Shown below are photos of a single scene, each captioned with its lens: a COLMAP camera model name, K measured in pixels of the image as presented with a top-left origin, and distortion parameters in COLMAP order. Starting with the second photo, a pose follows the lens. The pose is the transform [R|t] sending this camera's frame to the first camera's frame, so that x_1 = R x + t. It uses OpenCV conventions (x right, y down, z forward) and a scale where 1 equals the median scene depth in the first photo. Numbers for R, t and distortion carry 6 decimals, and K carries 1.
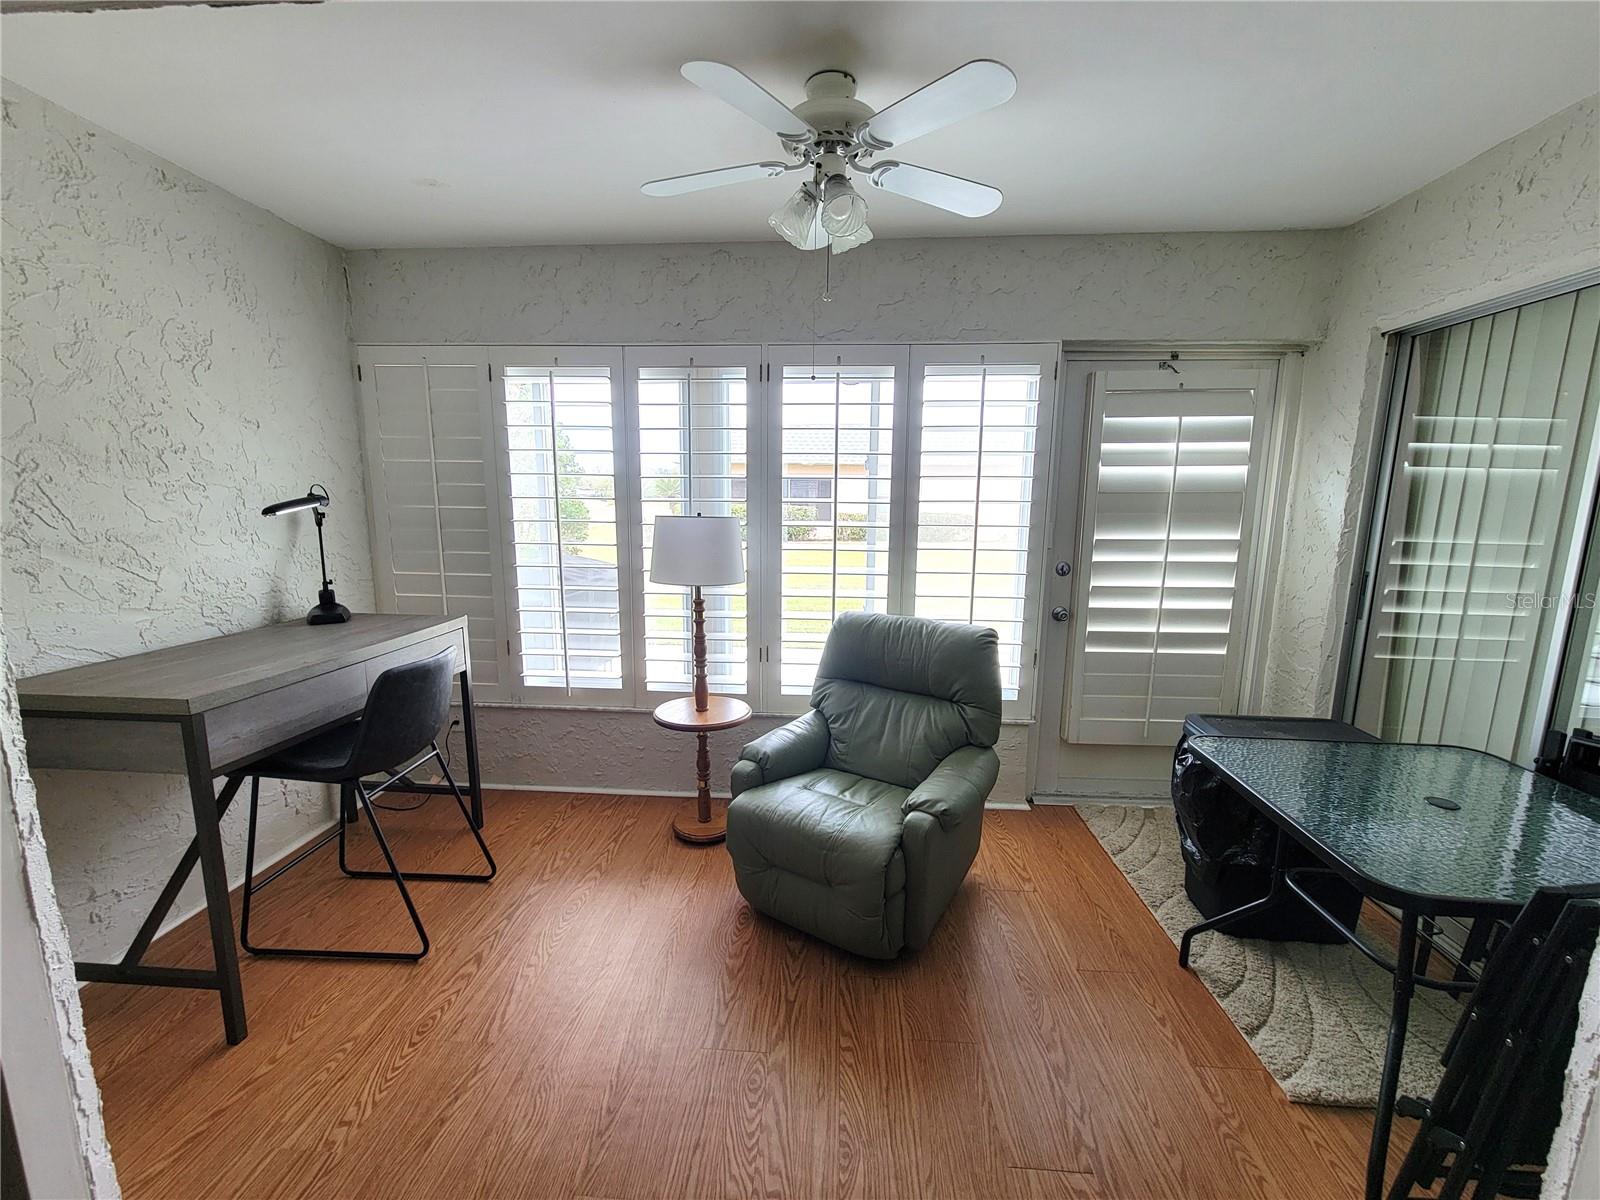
lens RADIAL K [[651.2, 0, 802.6], [0, 651.2, 609.6], [0, 0, 1]] dist [0.001638, -0.001603]
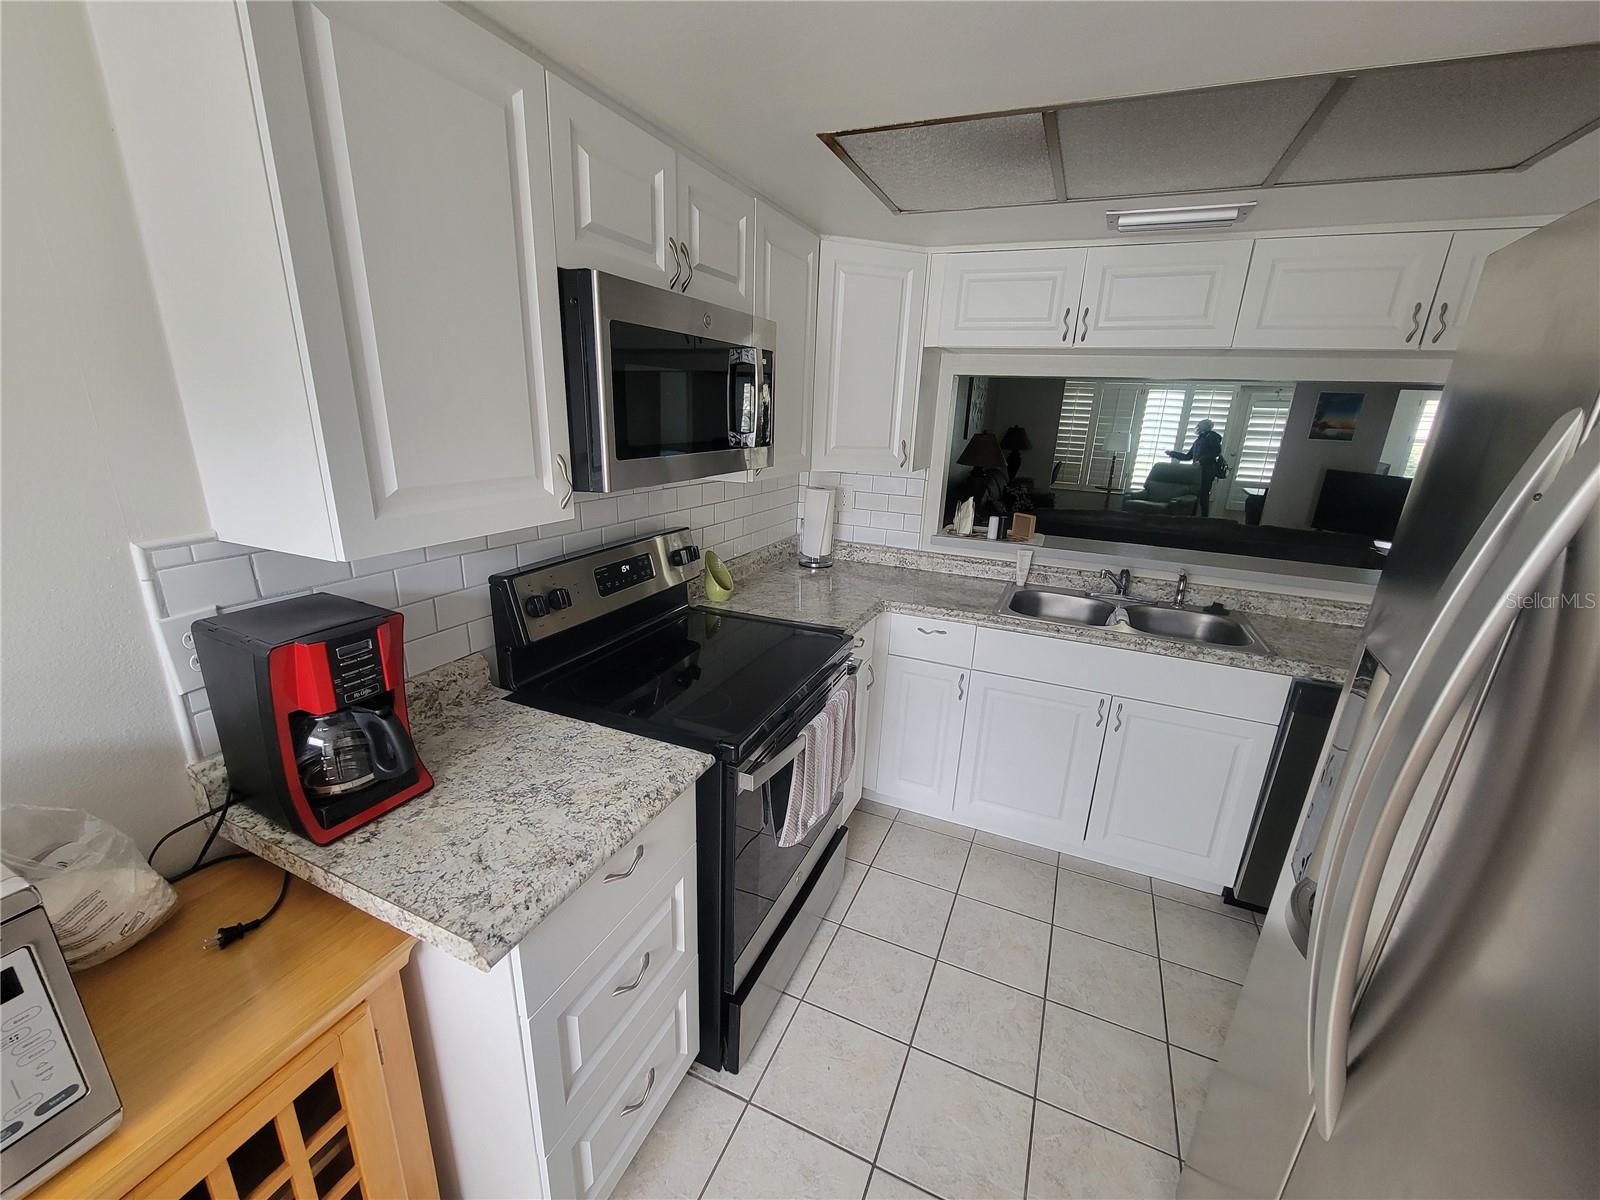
lens RADIAL K [[651.2, 0, 785.6], [0, 651.2, 612.2], [0, 0, 1]] dist [0.001638, -0.001603]
pose [[0.931805, 0.133827, -0.337387, -0.538066], [-0.087791, 0.985044, 0.148260, 0.484024], [0.352182, -0.108529, 0.929618, -3.264987]]
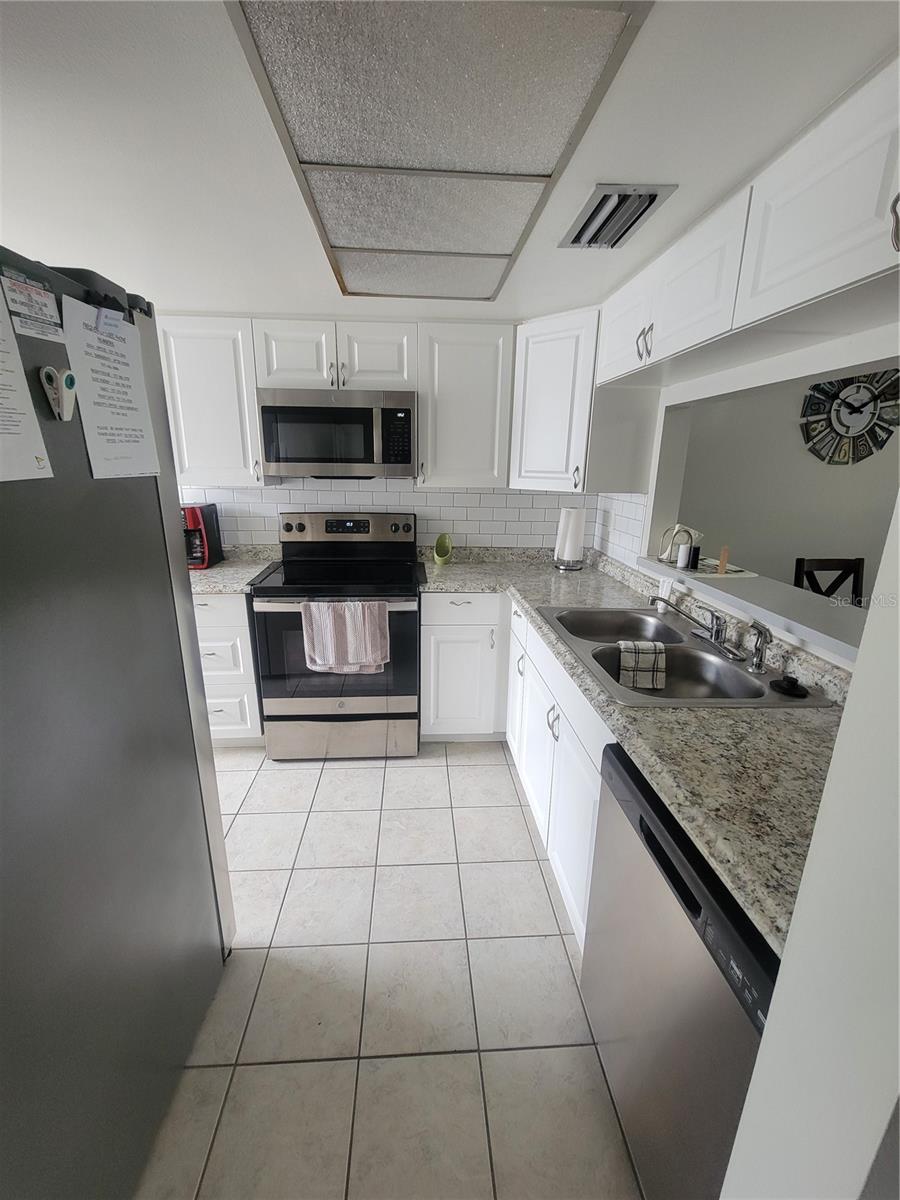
lens RADIAL K [[488.4, 0, 439.3], [0, 488.4, 594.3], [0, 0, 1]] dist [0.001638, -0.001603]
pose [[0.116320, 0.255405, -0.959811, 0.138897], [-0.177892, 0.956102, 0.232859, 0.420496], [0.977151, 0.143657, 0.156648, -2.622531]]
